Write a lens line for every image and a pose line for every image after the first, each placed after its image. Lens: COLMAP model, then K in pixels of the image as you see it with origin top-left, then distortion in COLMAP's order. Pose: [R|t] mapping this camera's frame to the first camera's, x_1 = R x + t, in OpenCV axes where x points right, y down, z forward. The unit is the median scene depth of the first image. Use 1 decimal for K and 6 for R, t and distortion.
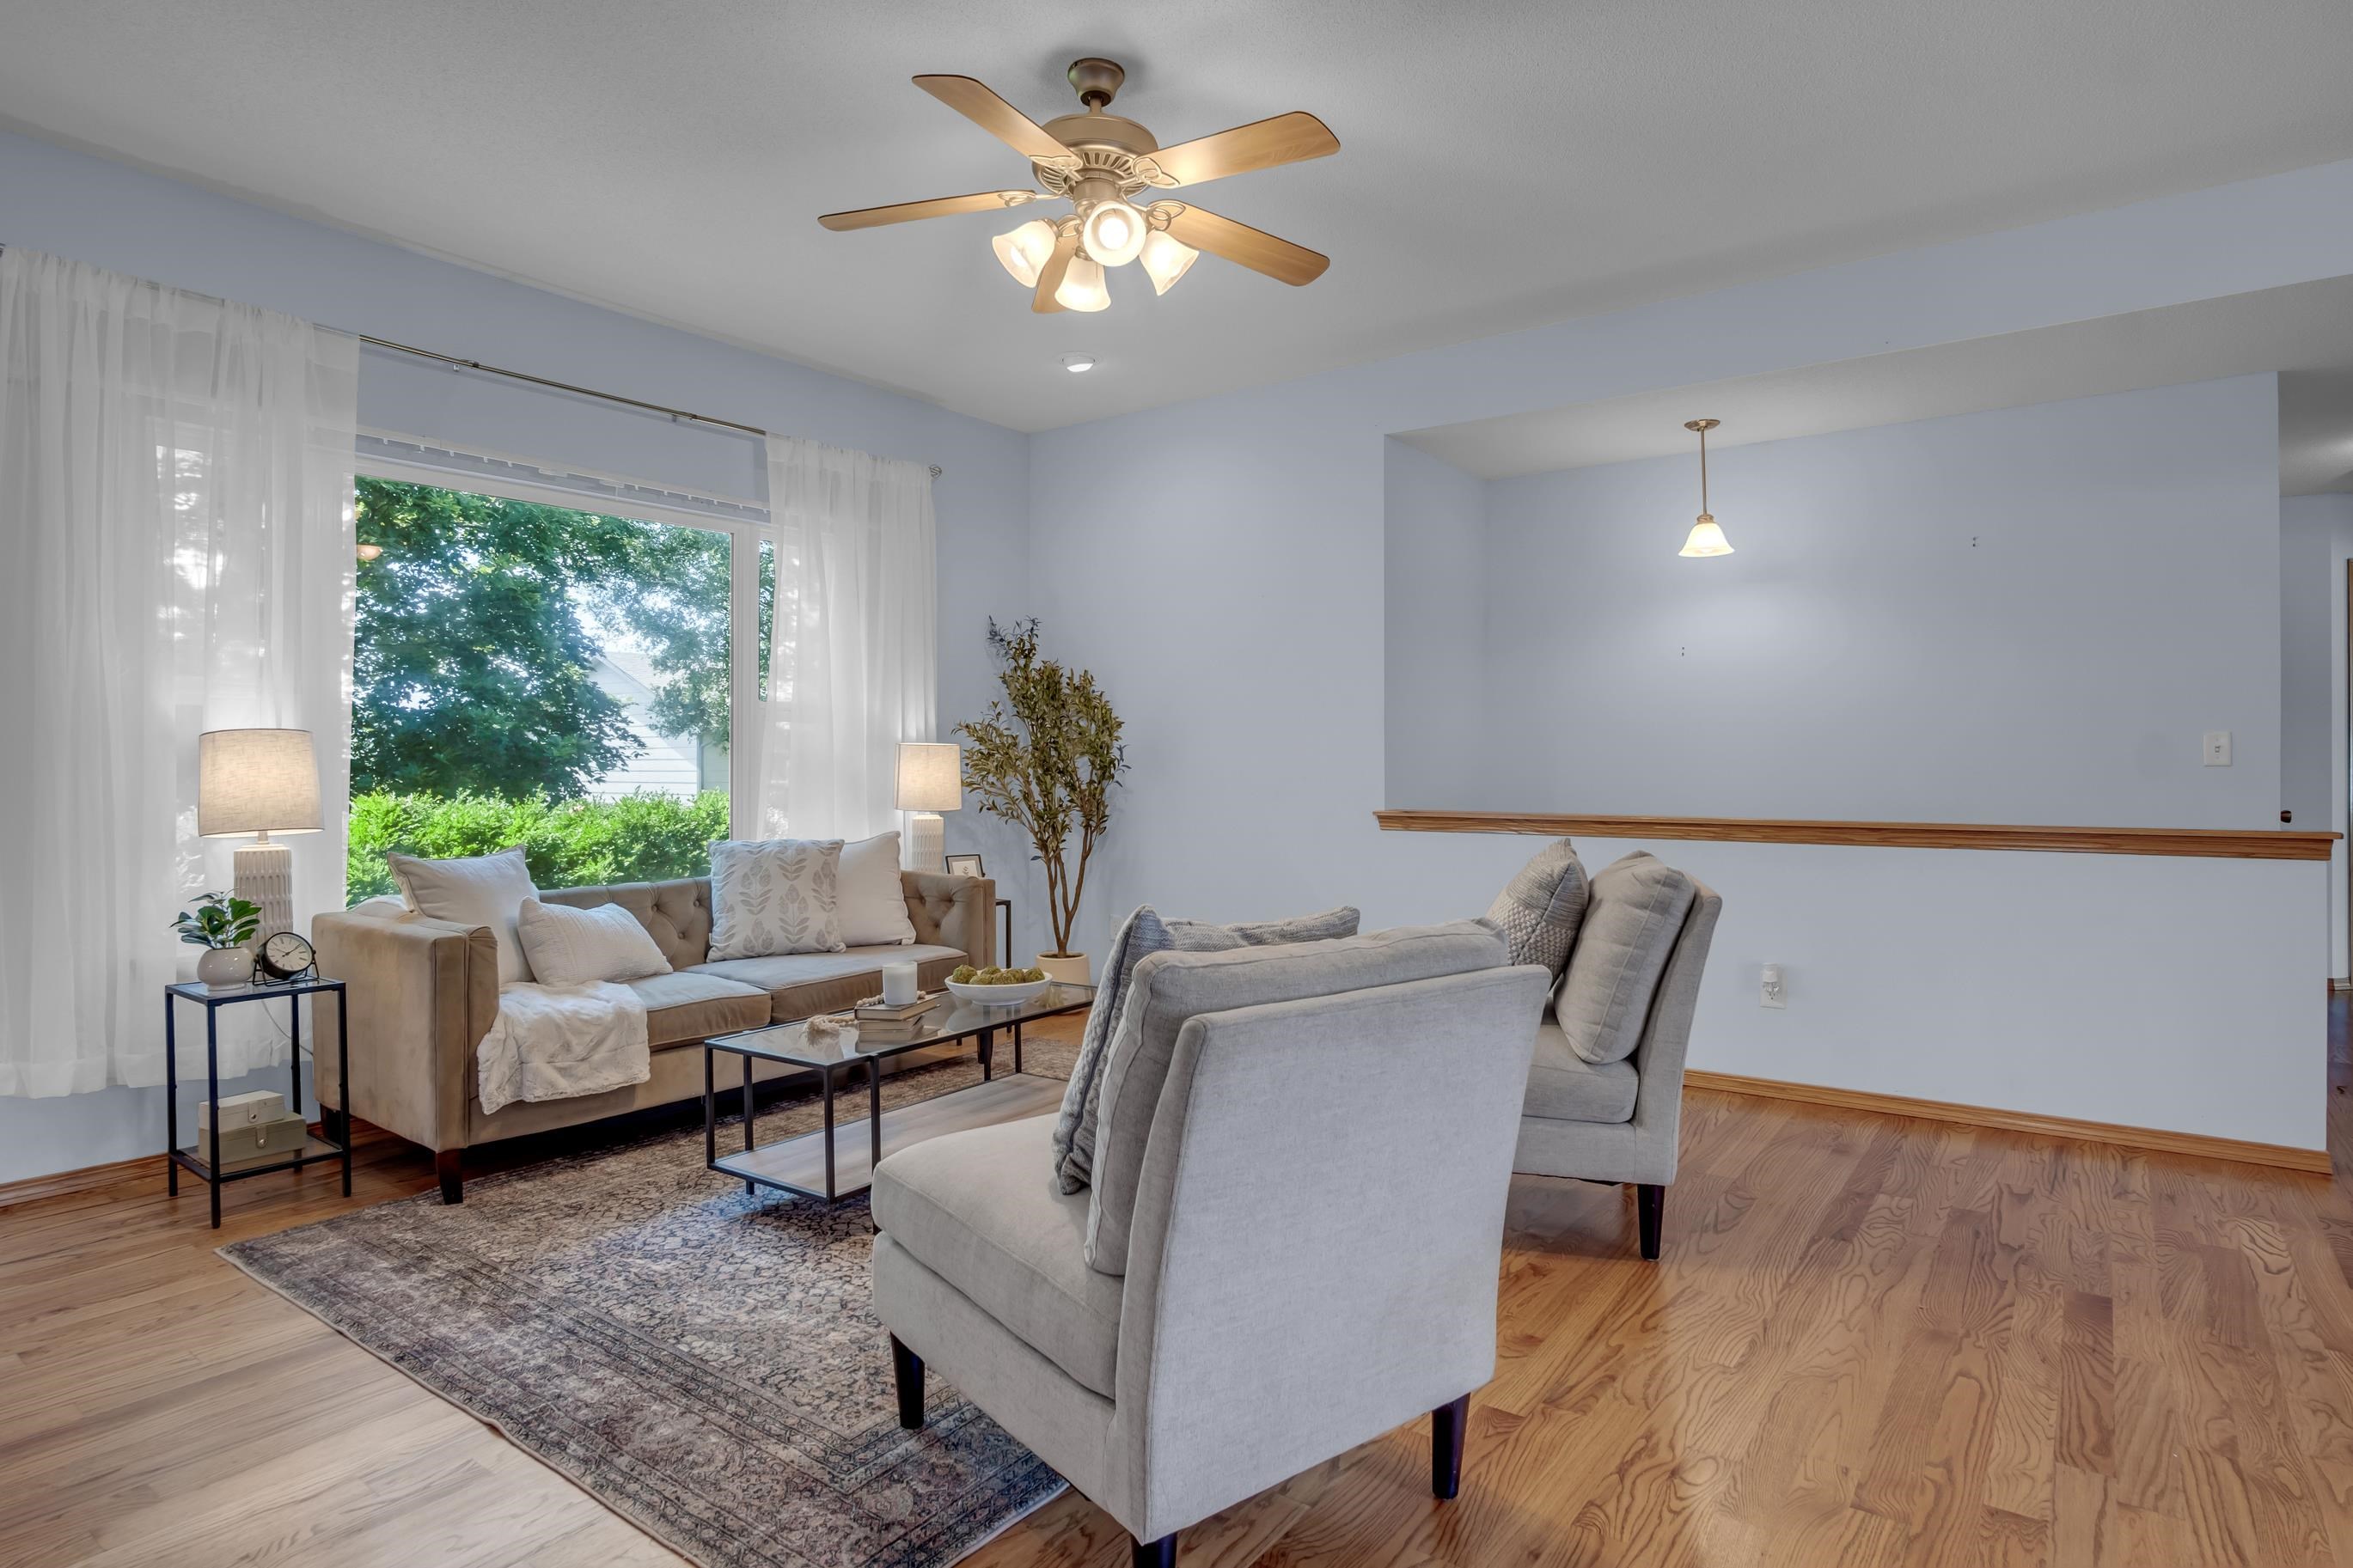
lens RADIAL K [[1262.1, 0, 1178.9], [0, 1262.1, 763.6], [0, 0, 1]] dist [-0.025510, 0.001093]
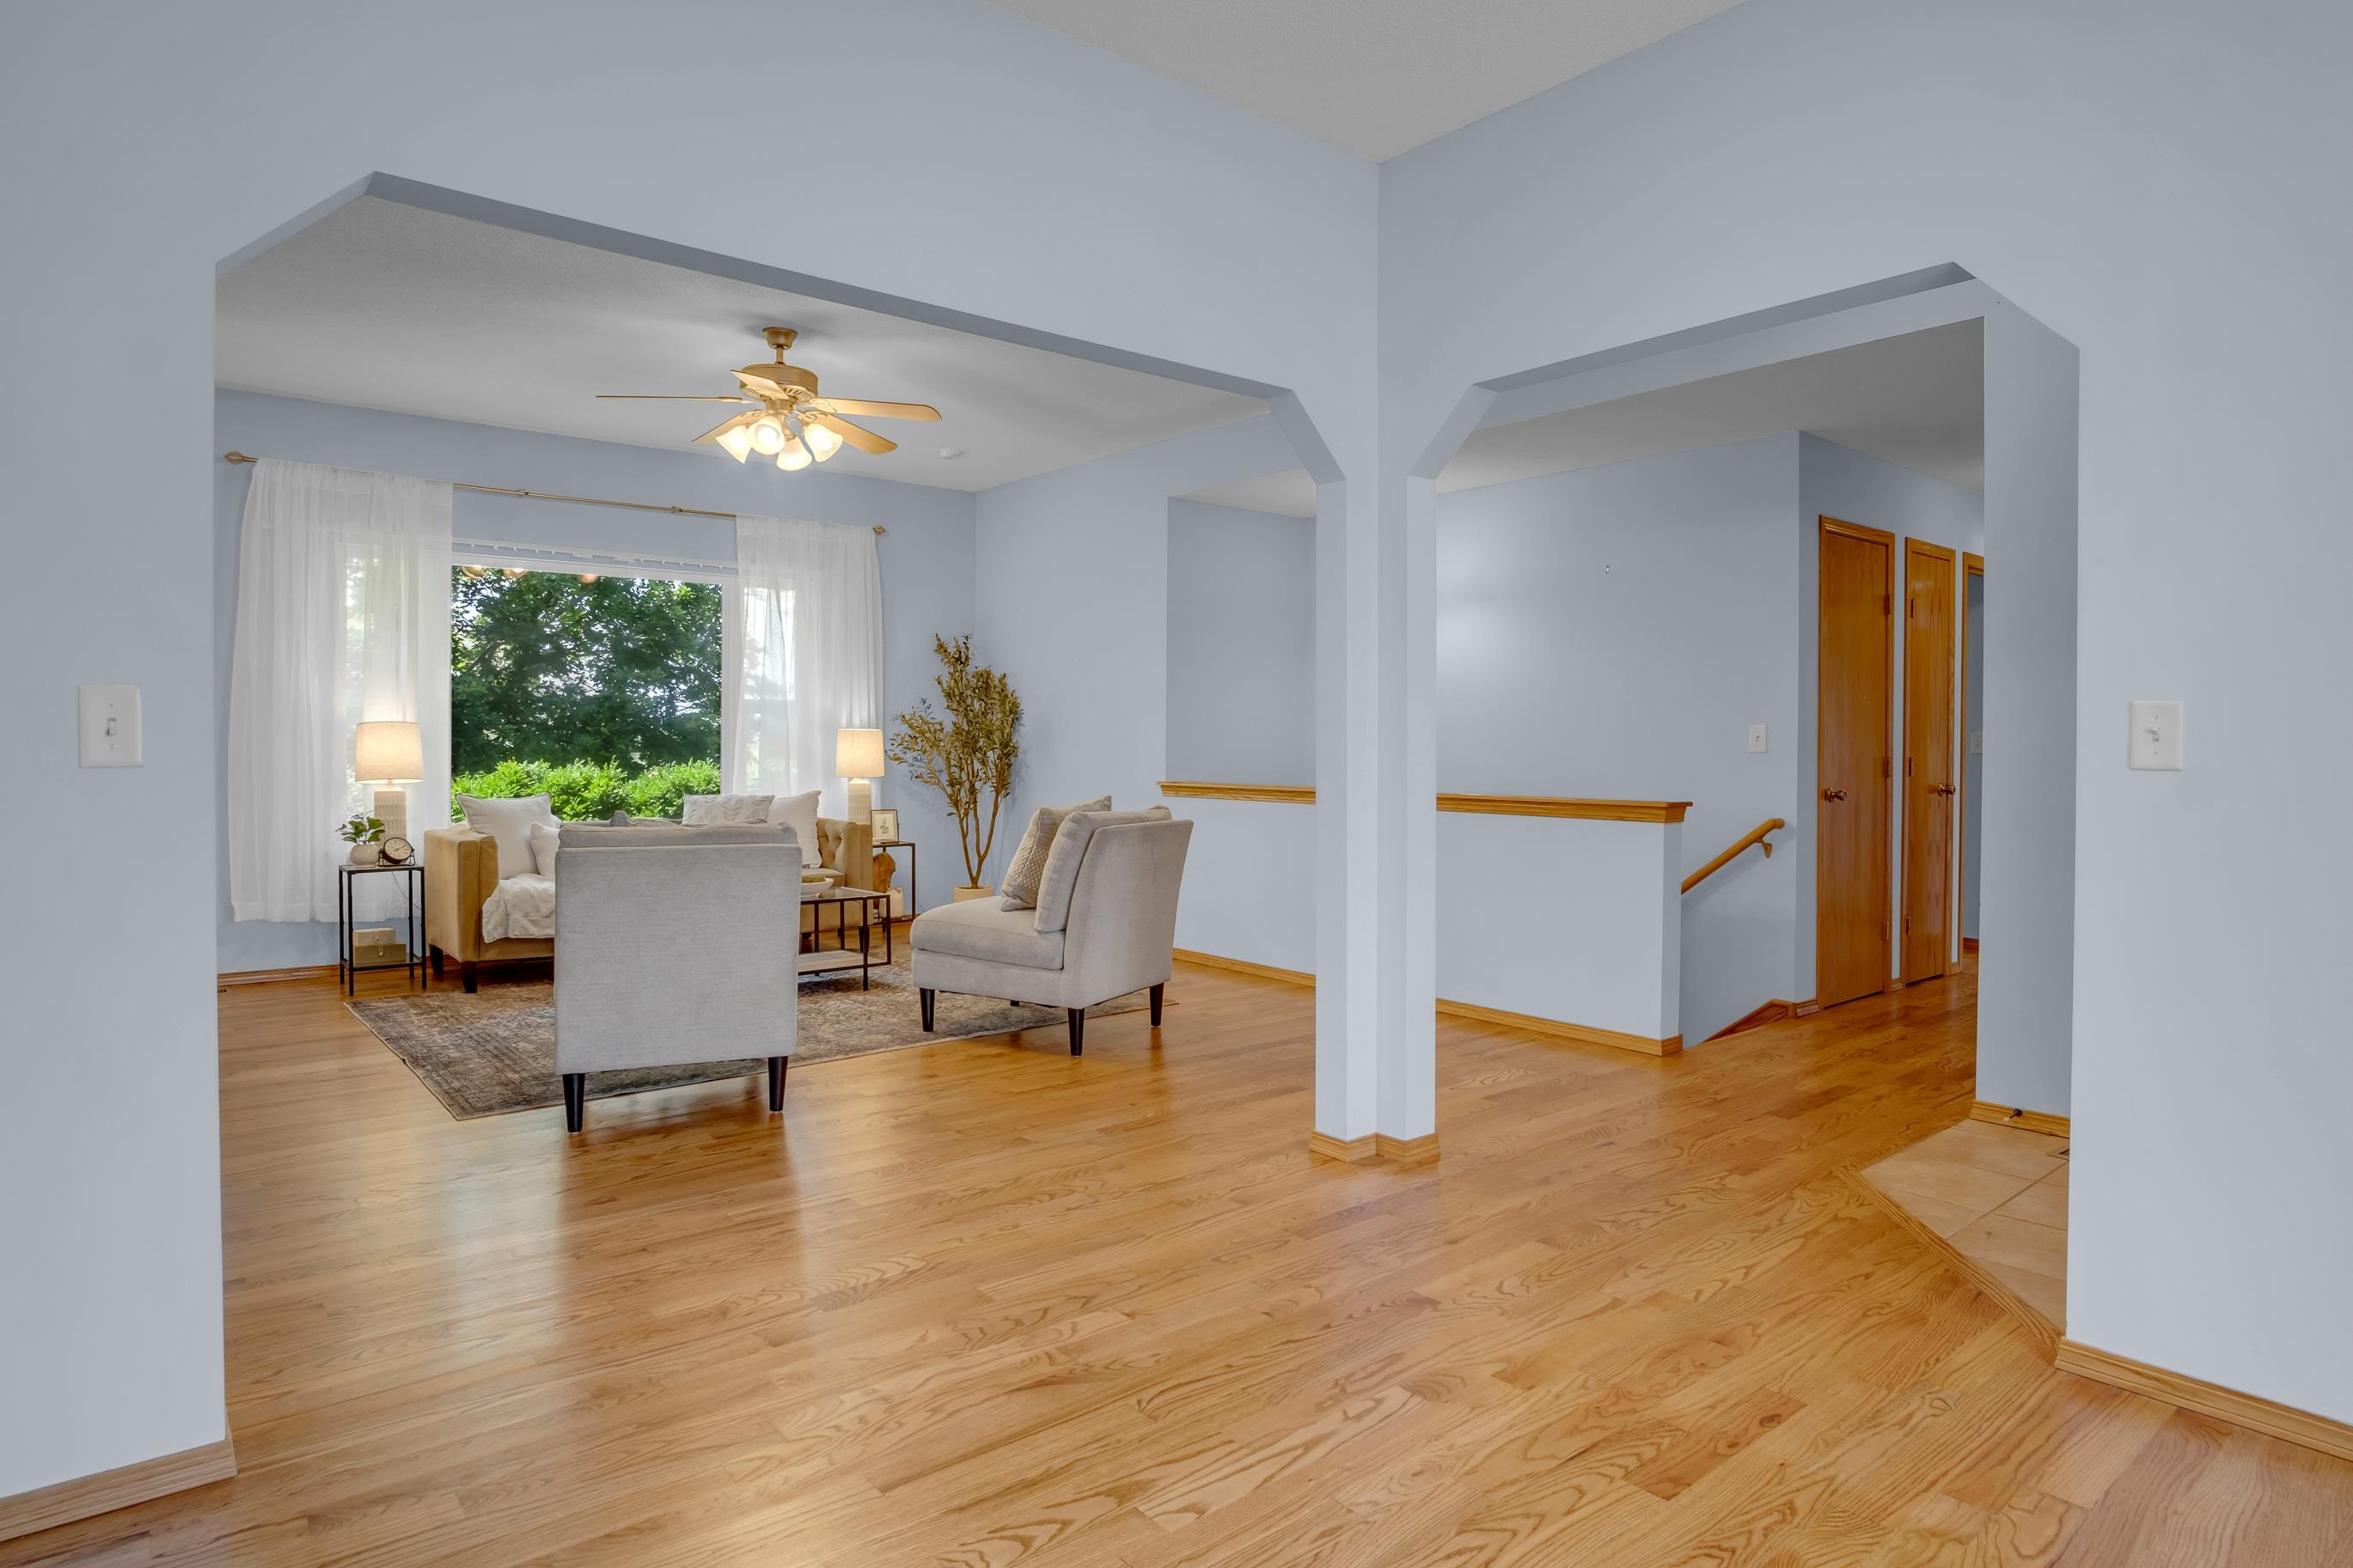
lens RADIAL K [[1301.3, 0, 1185.7], [0, 1301.3, 752.5], [0, 0, 1]] dist [-0.026601, 0.000730]
pose [[0.972989, 0.008152, -0.230707, 0.763455], [-0.006656, 0.999952, 0.007258, -0.004854], [0.230755, -0.005527, 0.972996, -0.497275]]
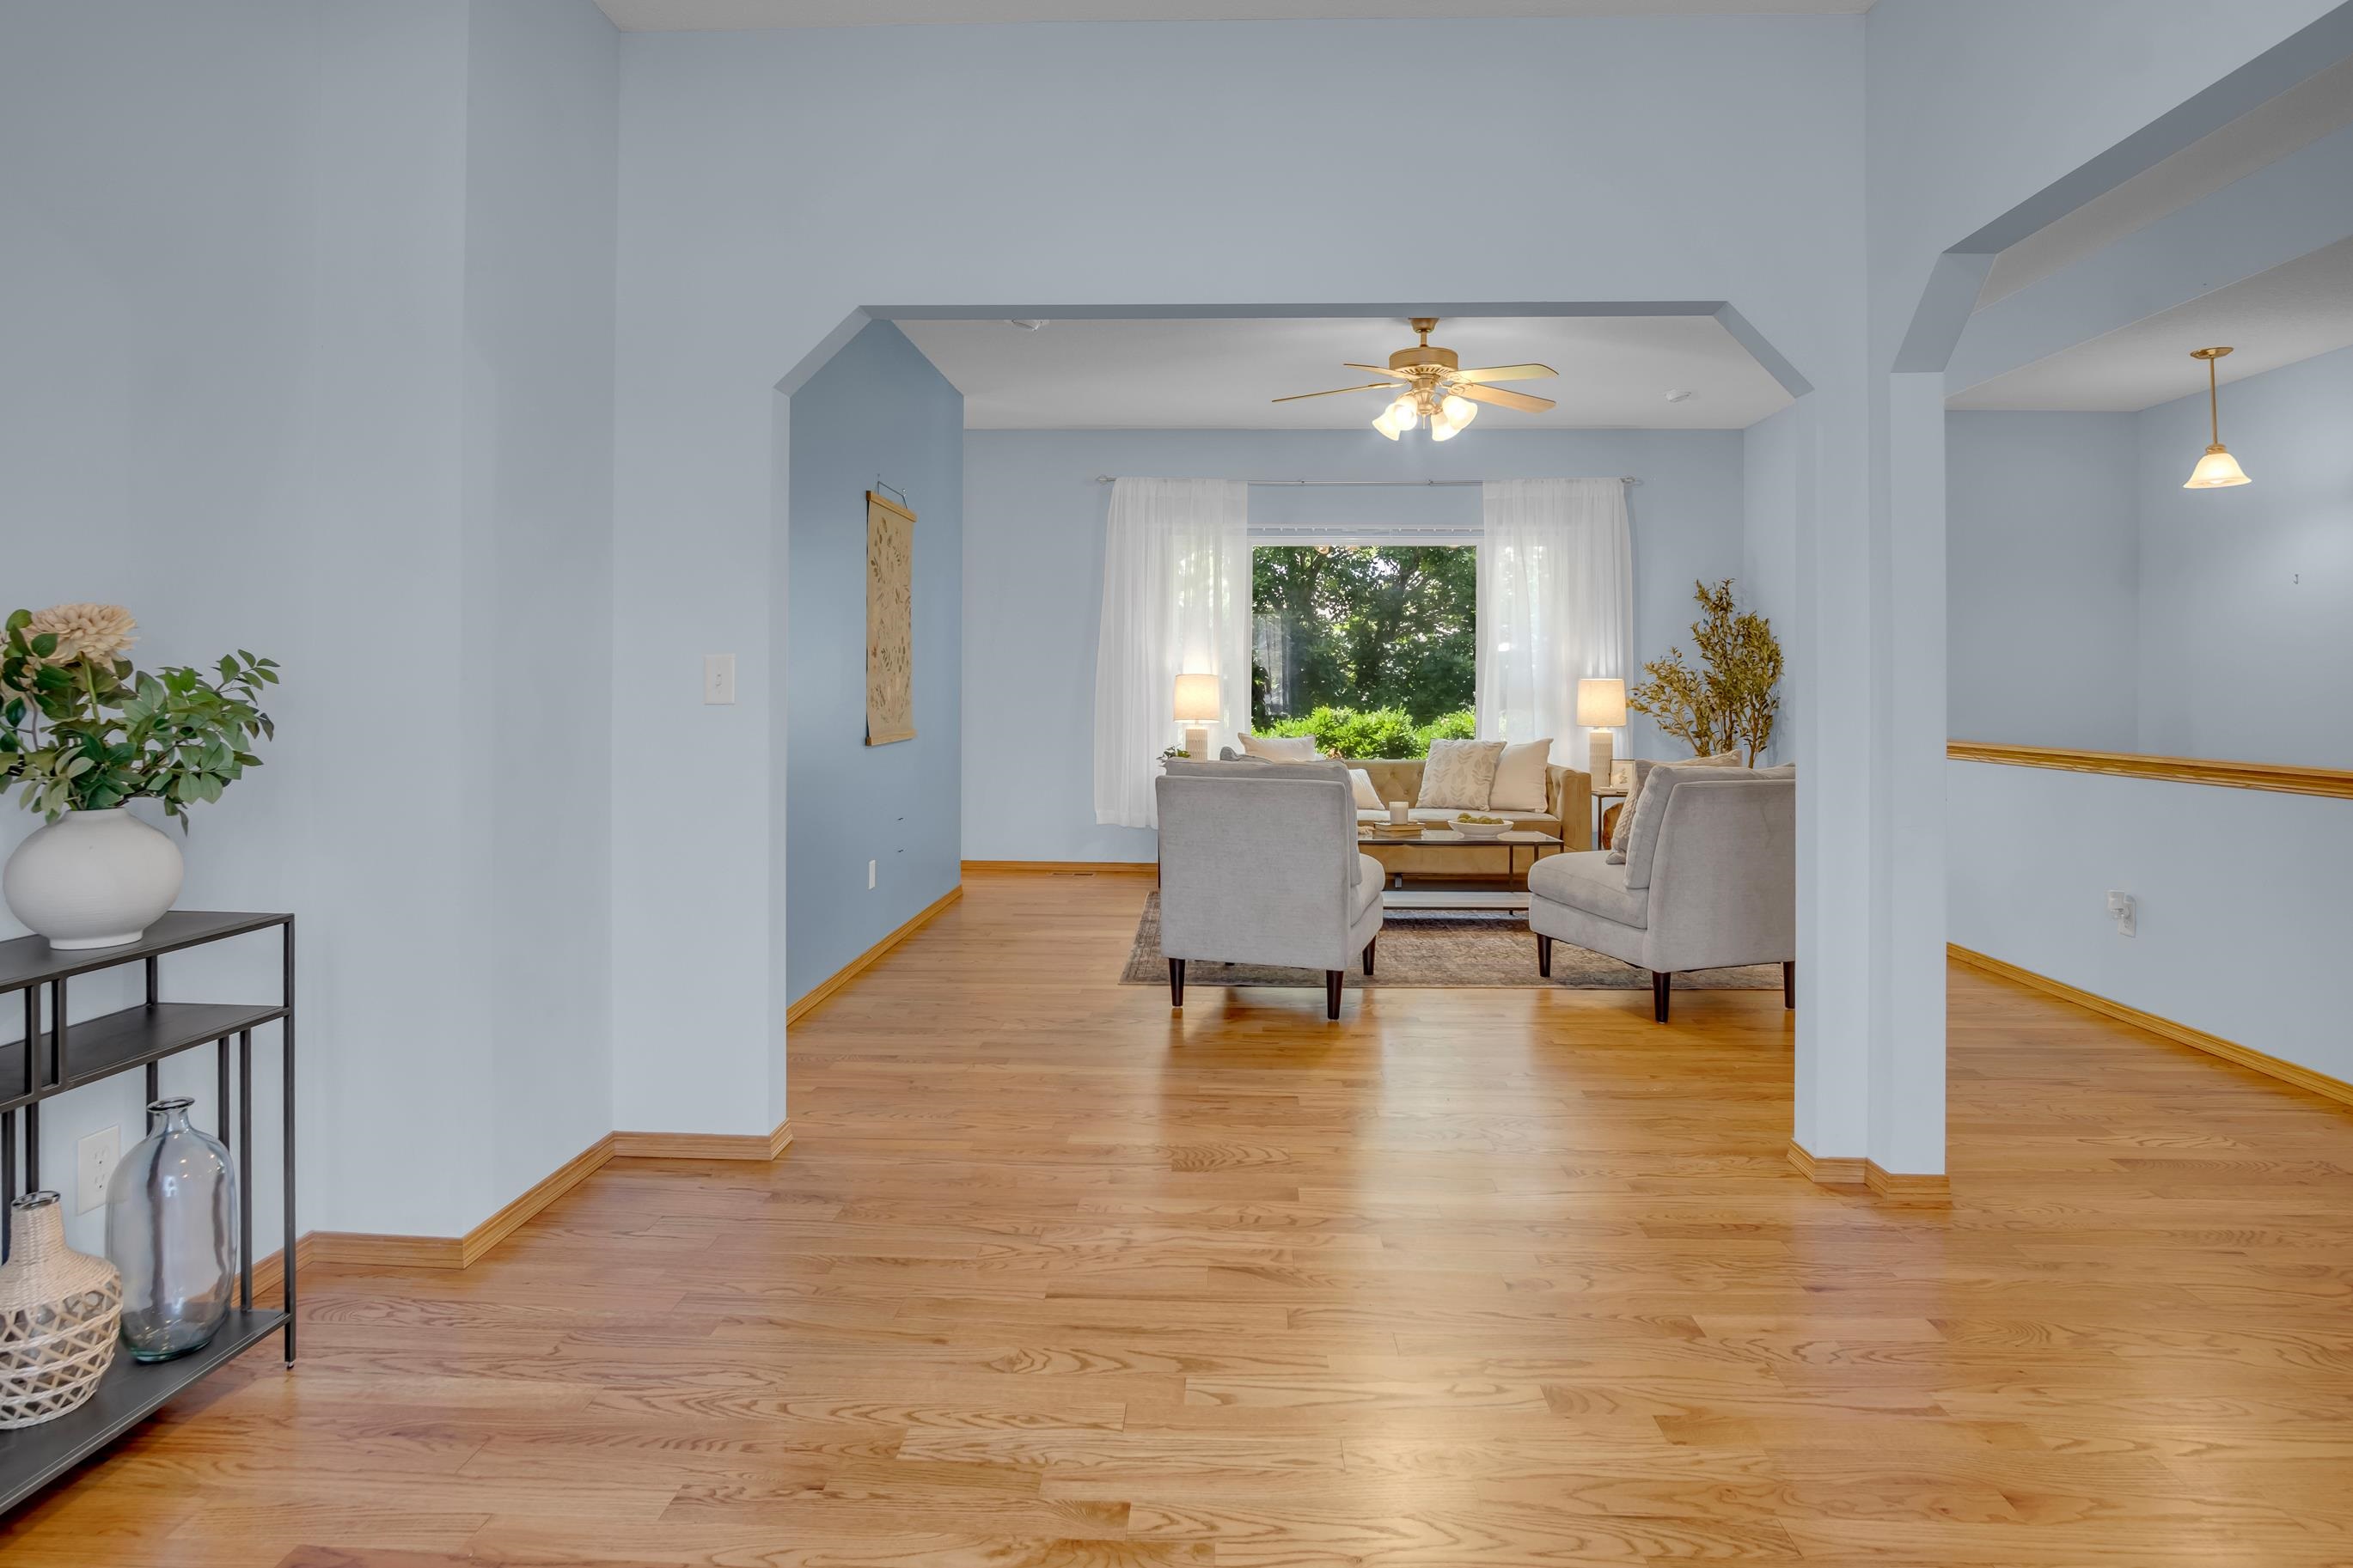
lens RADIAL K [[1291.8, 0, 1201.0], [0, 1291.8, 674.3], [0, 0, 1]] dist [-0.017875, 0.001860]
pose [[0.575608, -0.002440, -0.817722, 1.140787], [-0.008123, 0.999929, -0.008702, -0.007908], [0.817685, 0.011652, 0.575547, -0.309034]]
